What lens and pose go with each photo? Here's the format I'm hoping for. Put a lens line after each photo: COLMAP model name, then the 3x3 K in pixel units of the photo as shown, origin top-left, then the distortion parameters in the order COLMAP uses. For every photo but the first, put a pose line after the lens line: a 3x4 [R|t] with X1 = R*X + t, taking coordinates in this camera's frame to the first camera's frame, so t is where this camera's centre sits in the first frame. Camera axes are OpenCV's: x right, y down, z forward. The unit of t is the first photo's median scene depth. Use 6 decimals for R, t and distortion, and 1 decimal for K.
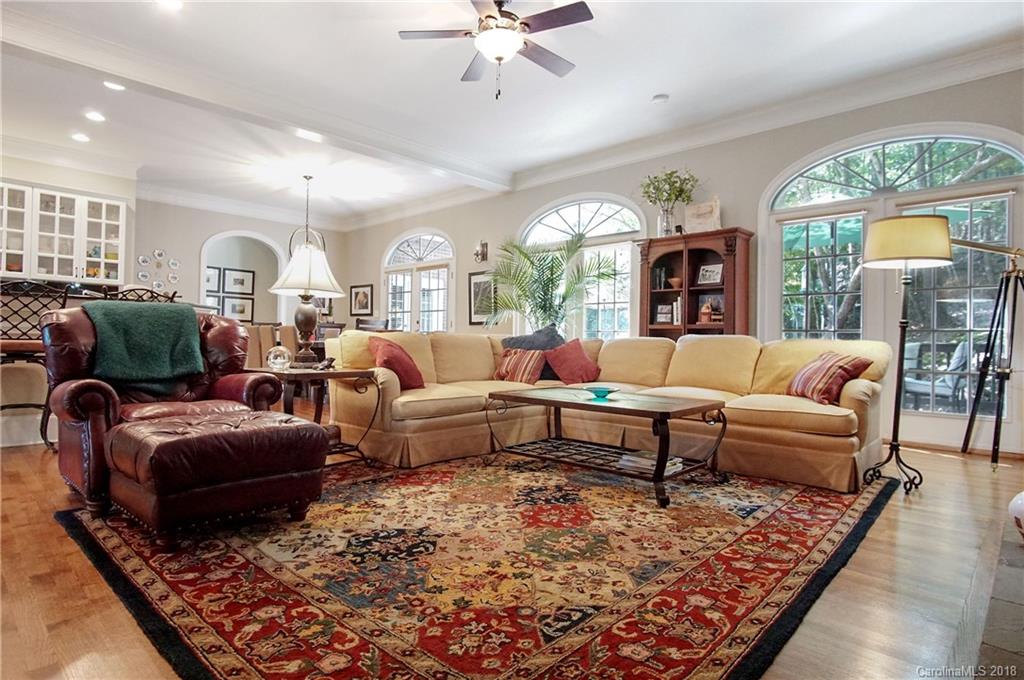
lens RADIAL K [[553.9, 0, 513.0], [0, 553.9, 336.8], [0, 0, 1]] dist [-0.022097, 0.002038]
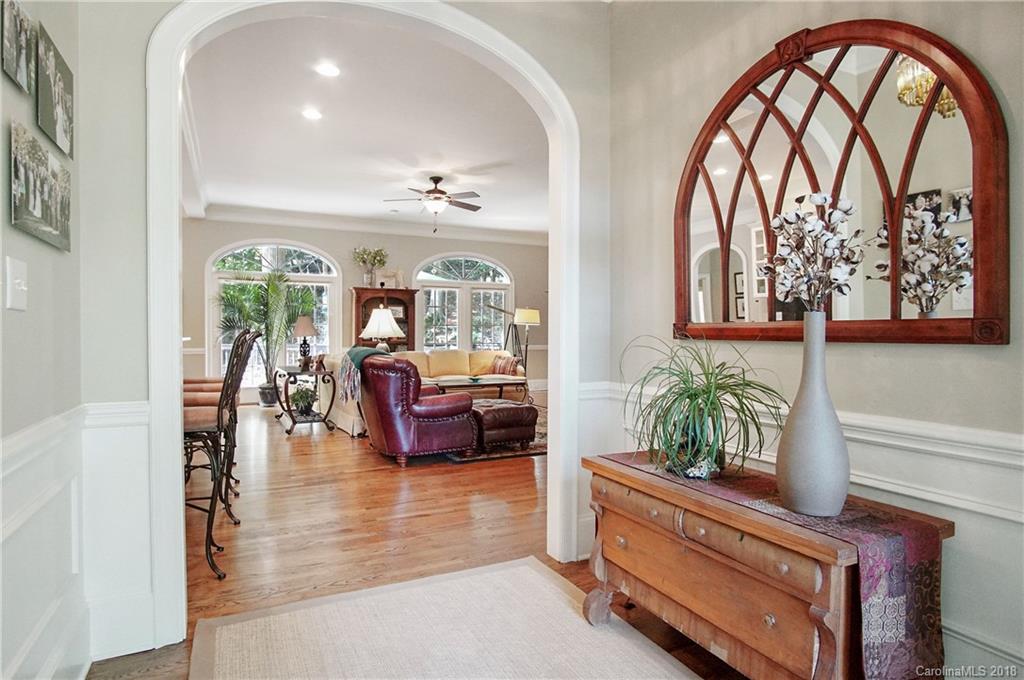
lens RADIAL K [[550.4, 0, 512.0], [0, 550.4, 340.0], [0, 0, 1]] dist [-0.025586, 0.000972]
pose [[0.332198, -0.024708, 0.942886, -1.037624], [-0.005009, 0.999597, 0.027959, -0.067242], [-0.943196, -0.014011, 0.331940, 0.061344]]
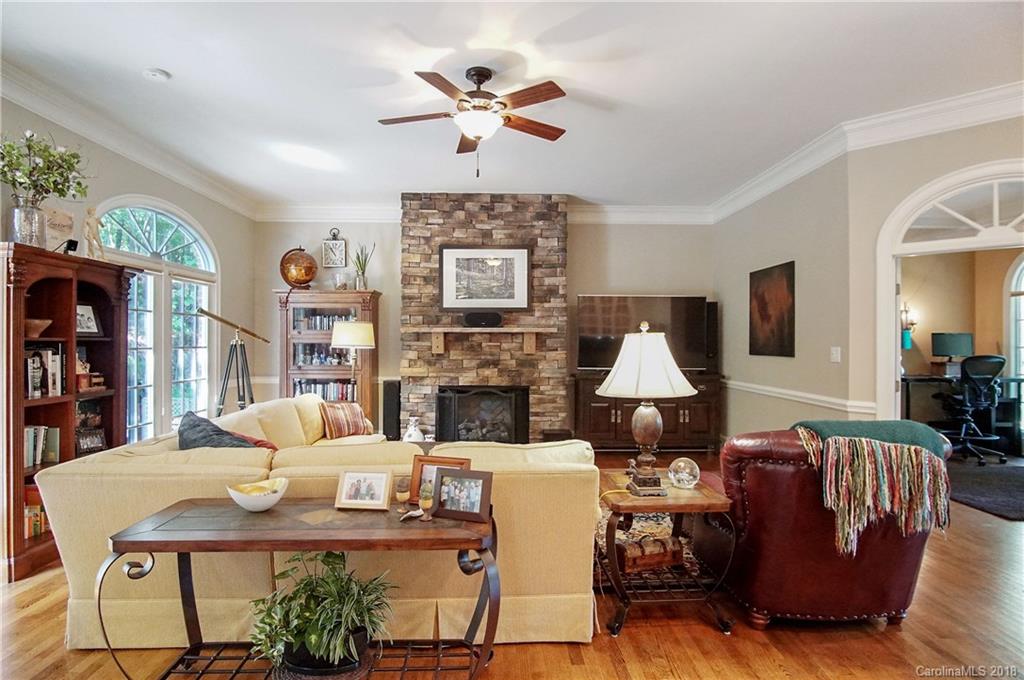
lens RADIAL K [[554.9, 0, 512.0], [0, 554.9, 340.0], [0, 0, 1]] dist [-0.024166, 0.002479]
pose [[-0.705729, -0.013026, 0.708362, -0.456082], [-0.017787, 0.999842, 0.000665, -0.085869], [-0.708258, -0.012130, -0.705849, 0.975156]]
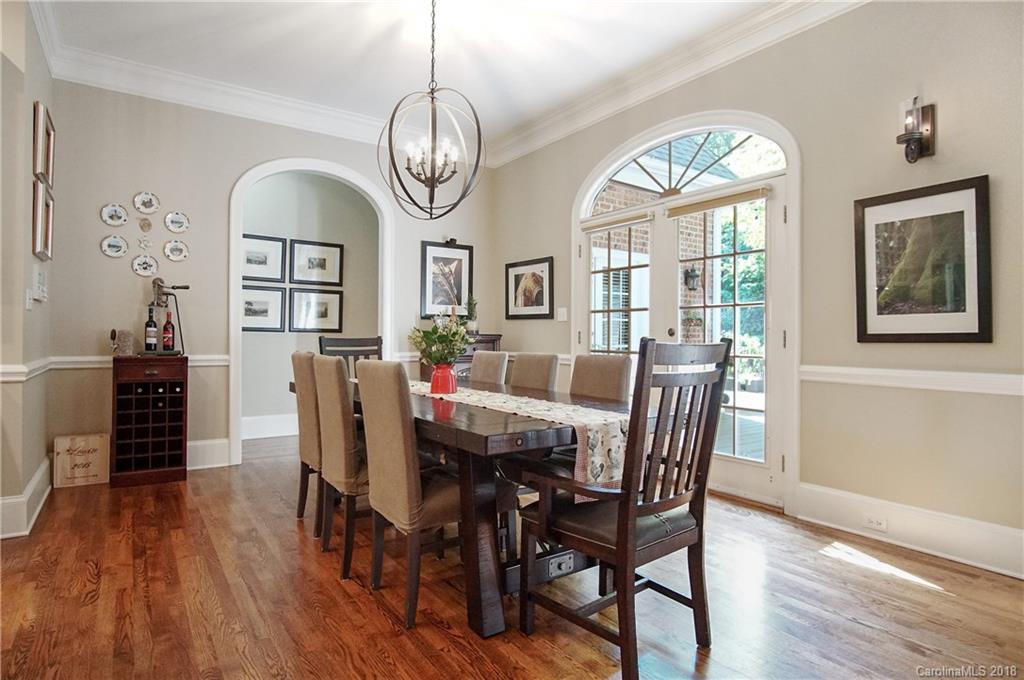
lens RADIAL K [[553.9, 0, 513.0], [0, 553.9, 336.8], [0, 0, 1]] dist [-0.022097, 0.002038]
pose [[0.980321, -0.009617, -0.197174, -0.310407], [0.010537, 0.999938, 0.003622, -0.038451], [0.197127, -0.005628, 0.980362, 0.803582]]
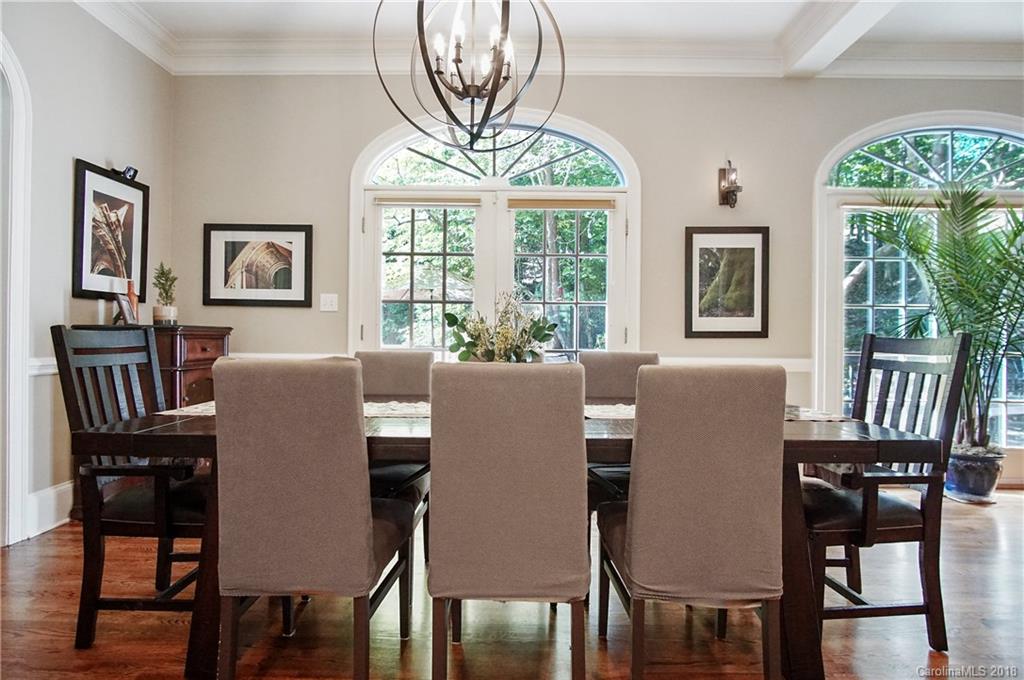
lens RADIAL K [[553.9, 0, 513.0], [0, 553.9, 336.8], [0, 0, 1]] dist [-0.022097, 0.002038]
pose [[0.731743, -0.008195, 0.681532, -0.679395], [-0.002684, 0.999885, 0.014904, -0.038506], [-0.681576, -0.012735, 0.731637, 1.016594]]
